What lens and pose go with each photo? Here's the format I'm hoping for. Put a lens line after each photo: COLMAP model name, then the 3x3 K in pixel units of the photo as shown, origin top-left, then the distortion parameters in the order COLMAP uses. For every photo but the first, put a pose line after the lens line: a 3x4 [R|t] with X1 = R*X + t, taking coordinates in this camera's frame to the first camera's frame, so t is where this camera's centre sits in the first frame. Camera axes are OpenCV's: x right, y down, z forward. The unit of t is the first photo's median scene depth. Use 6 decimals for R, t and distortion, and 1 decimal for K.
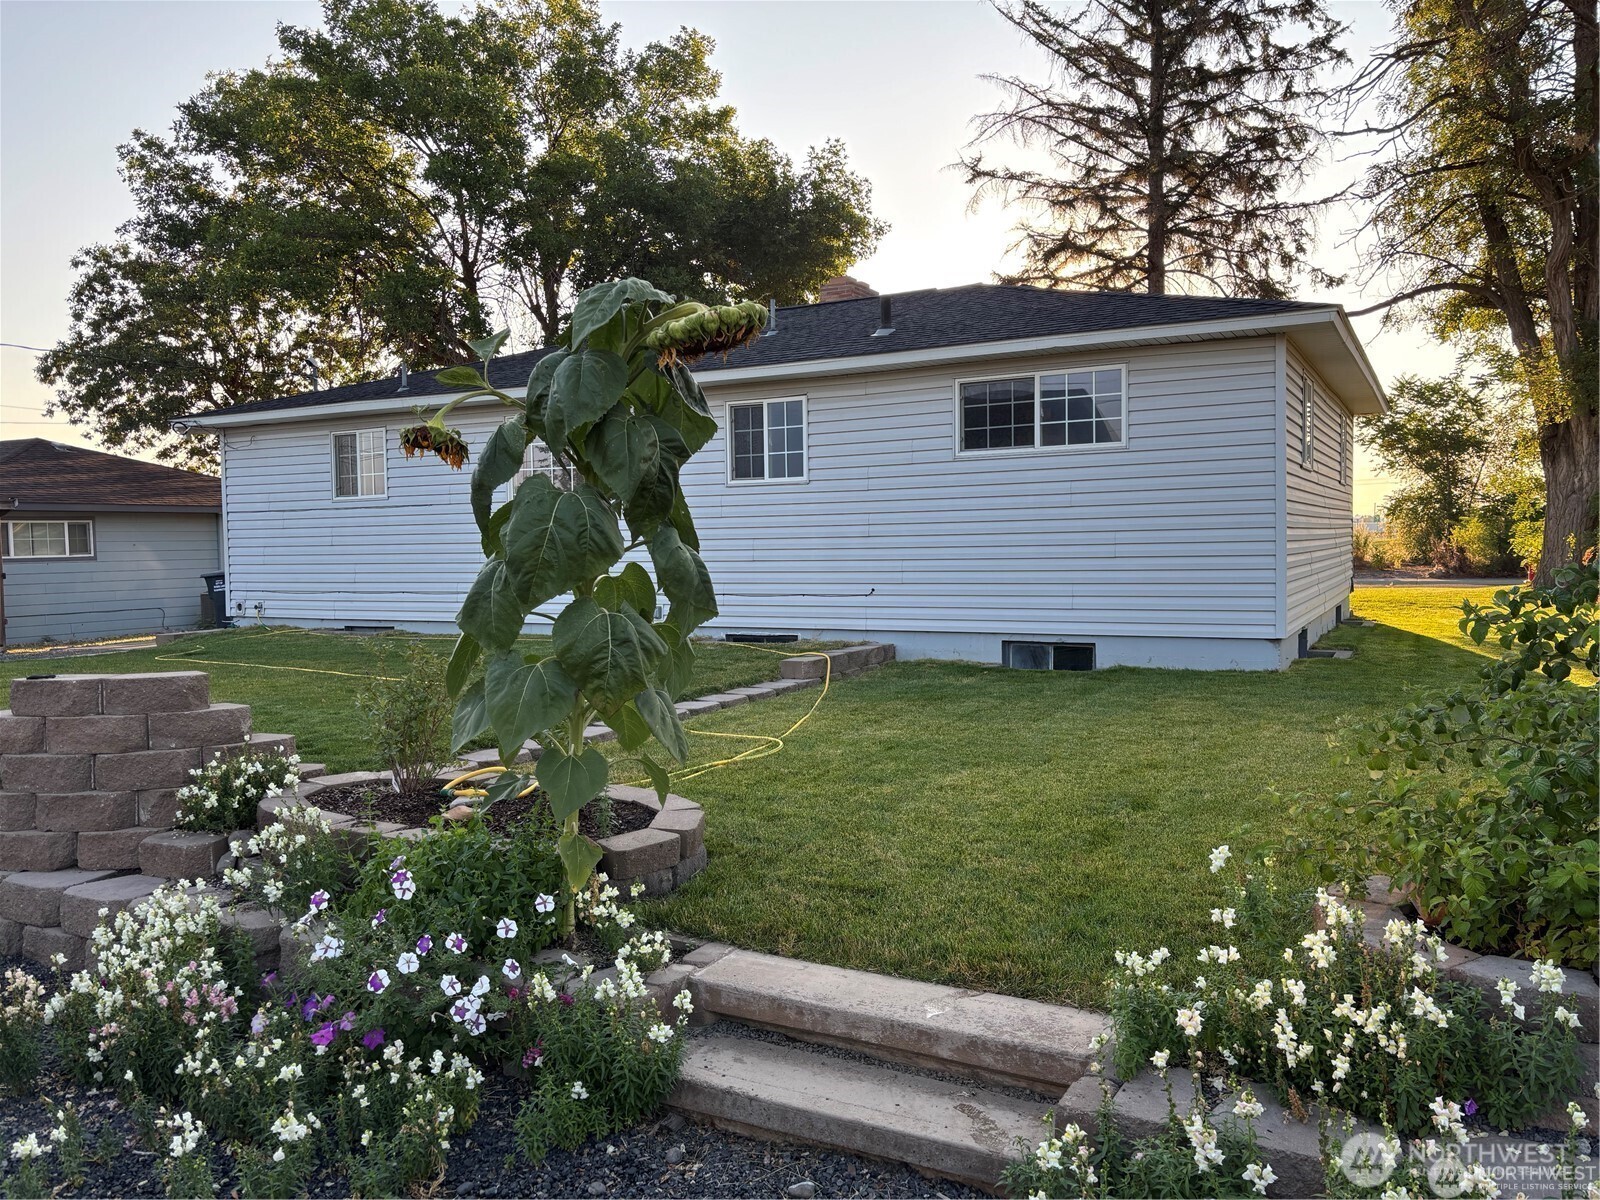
lens RADIAL K [[1212.9, 0, 801.8], [0, 1212.9, 597.6], [0, 0, 1]] dist [0.073119, -0.006900]
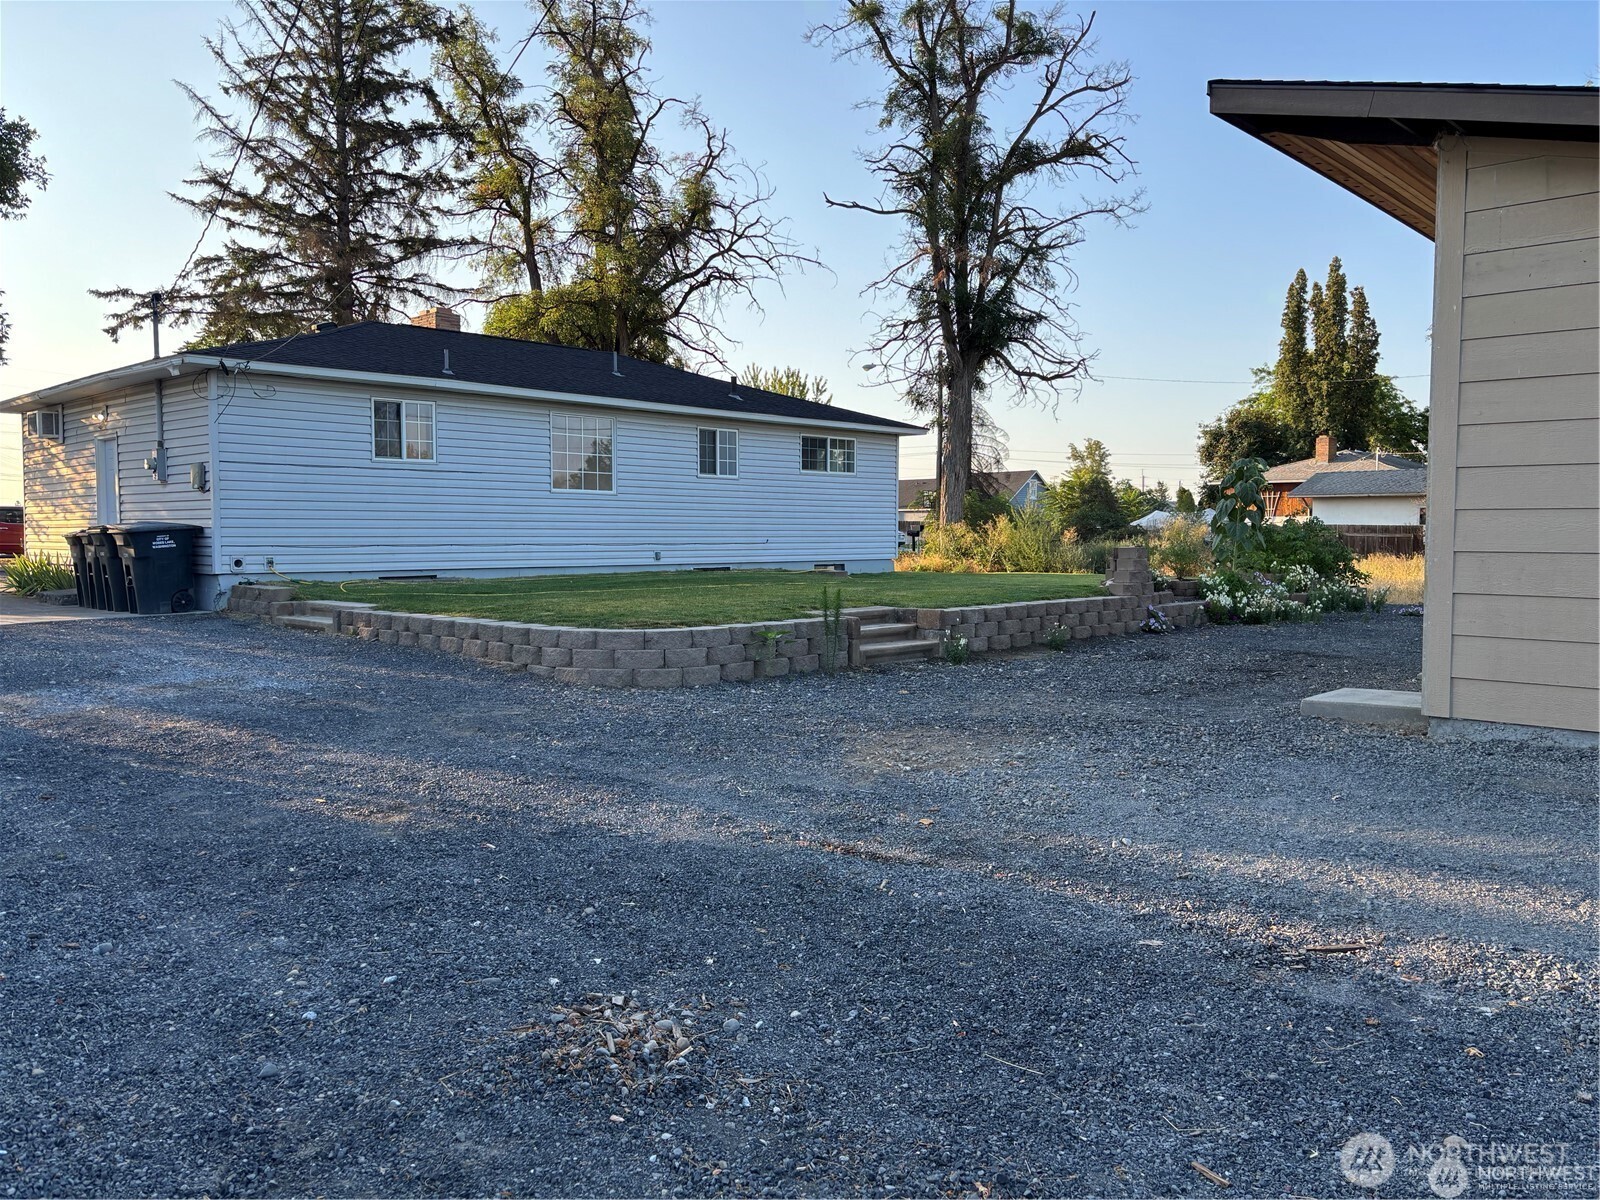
lens RADIAL K [[1212.9, 0, 800.7], [0, 1212.9, 600.1], [0, 0, 1]] dist [0.073119, -0.006900]
pose [[0.250344, -0.041987, 0.967246, -1.355286], [0.031618, 0.998881, 0.035177, 0.017548], [-0.967640, 0.021776, 0.251392, 0.377509]]
